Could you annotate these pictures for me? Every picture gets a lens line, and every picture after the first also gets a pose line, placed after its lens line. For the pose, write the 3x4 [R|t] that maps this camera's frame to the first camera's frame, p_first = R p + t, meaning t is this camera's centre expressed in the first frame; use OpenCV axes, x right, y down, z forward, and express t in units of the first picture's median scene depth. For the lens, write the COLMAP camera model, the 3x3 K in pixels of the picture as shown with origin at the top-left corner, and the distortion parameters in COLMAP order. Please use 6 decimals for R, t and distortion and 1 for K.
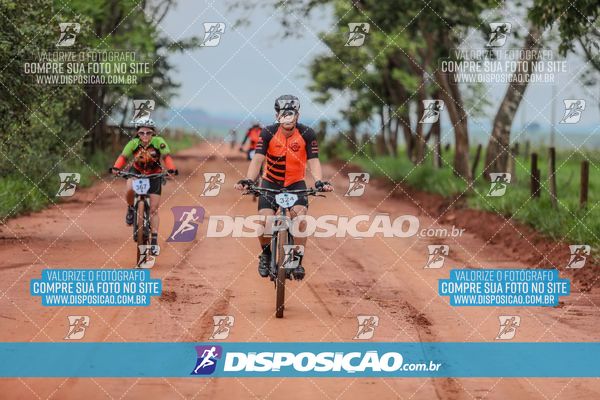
lens RADIAL K [[3498.6, 0, 299.9], [0, 3498.6, 200.6], [0, 0, 1]] dist [0.184318, -5.400909]
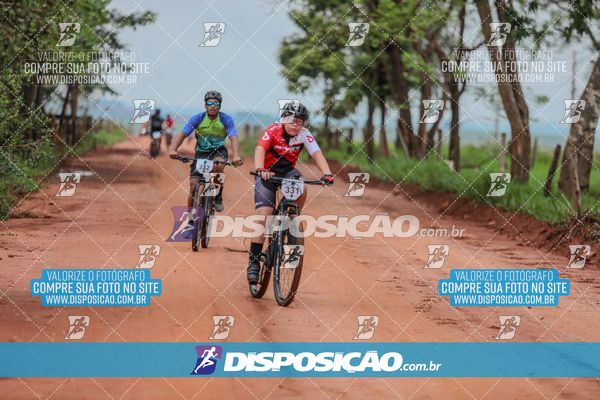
lens RADIAL K [[3395.7, 0, 301.5], [0, 3395.7, 200.0], [0, 0, 1]] dist [0.085238, 0.323115]
pose [[0.999442, 0.017251, 0.028616, -0.024511], [-0.017313, 0.999848, 0.001910, -0.004660], [-0.028578, -0.002404, 0.999589, 0.264988]]
